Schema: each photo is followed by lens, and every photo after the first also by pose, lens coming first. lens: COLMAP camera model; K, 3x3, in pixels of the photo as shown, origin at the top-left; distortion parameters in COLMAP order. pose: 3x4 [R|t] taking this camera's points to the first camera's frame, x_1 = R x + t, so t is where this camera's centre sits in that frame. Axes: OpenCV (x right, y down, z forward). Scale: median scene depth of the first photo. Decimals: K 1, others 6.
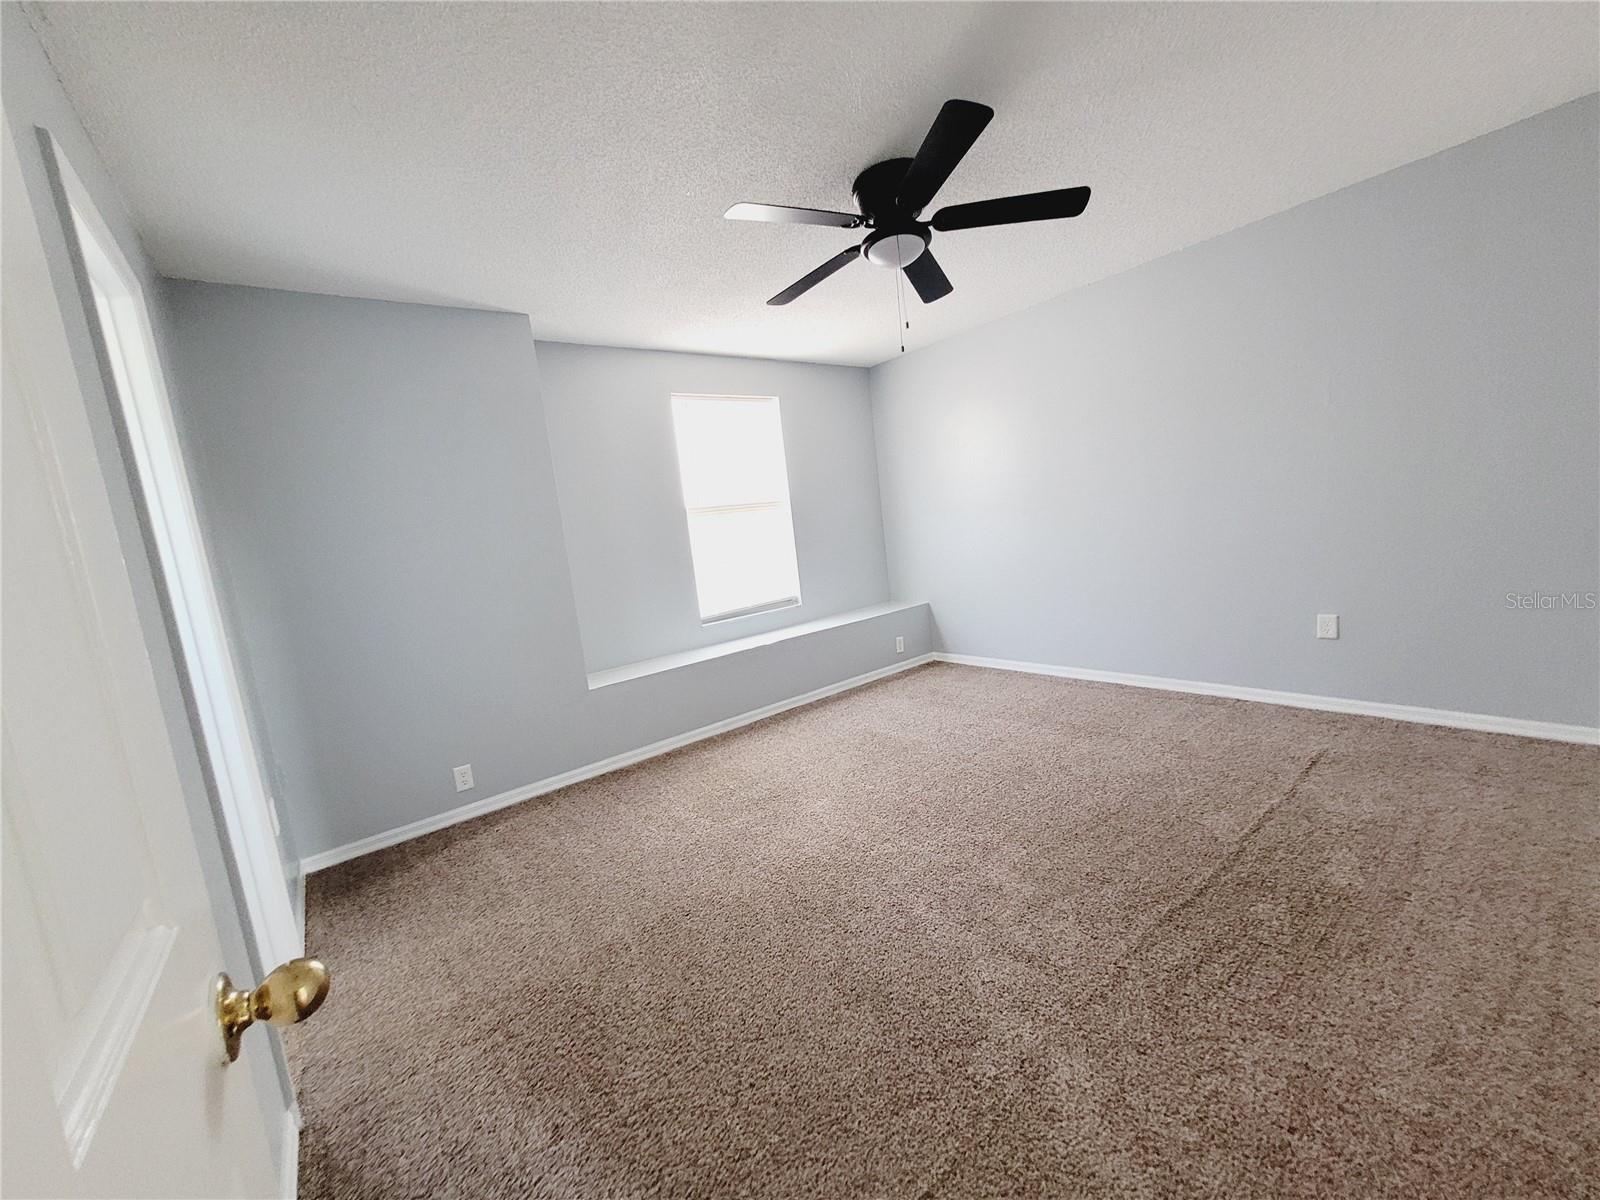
lens RADIAL K [[654.3, 0, 800.0], [0, 654.3, 600.0], [0, 0, 1]] dist [-0.001445, -0.000124]
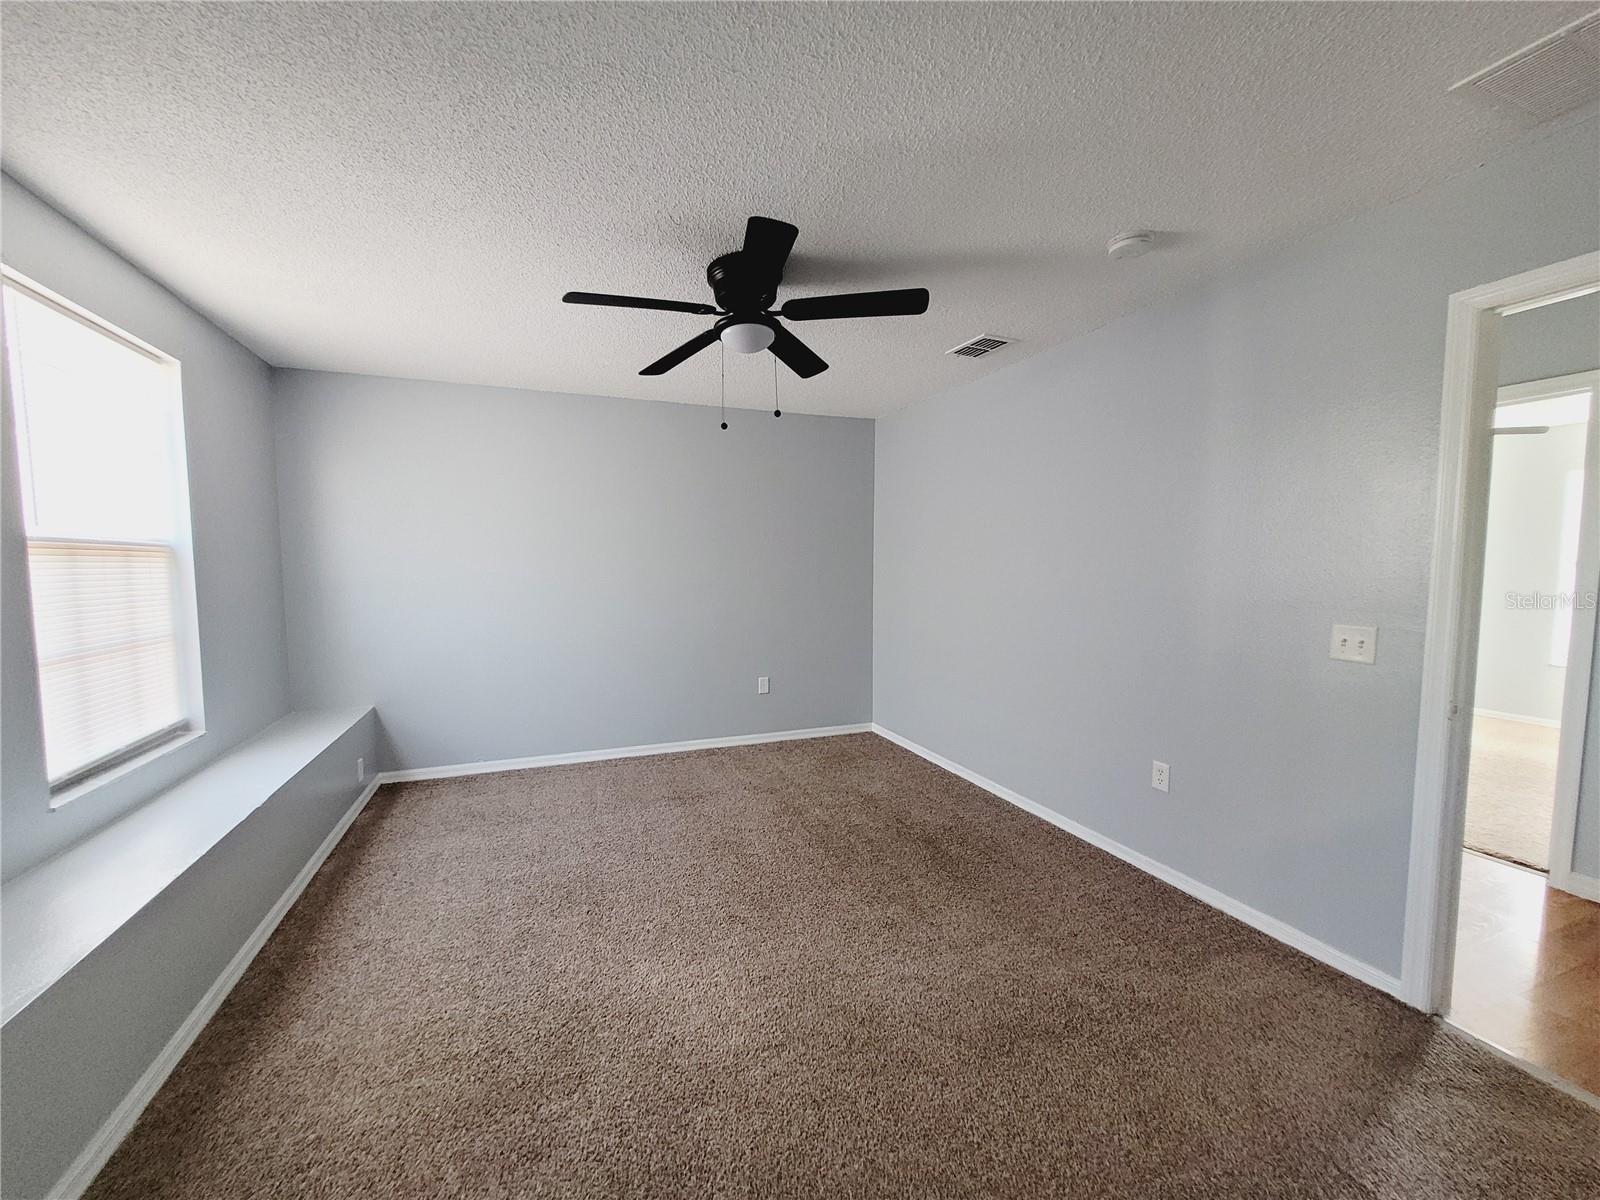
lens RADIAL K [[656.2, 0, 800.0], [0, 656.2, 600.0], [0, 0, 1]] dist [0.000462, 0.000022]
pose [[0.313358, 0.042648, 0.948677, -0.411623], [0.091381, 0.993001, -0.074824, -0.017602], [-0.945228, 0.110137, 0.307267, 0.364032]]
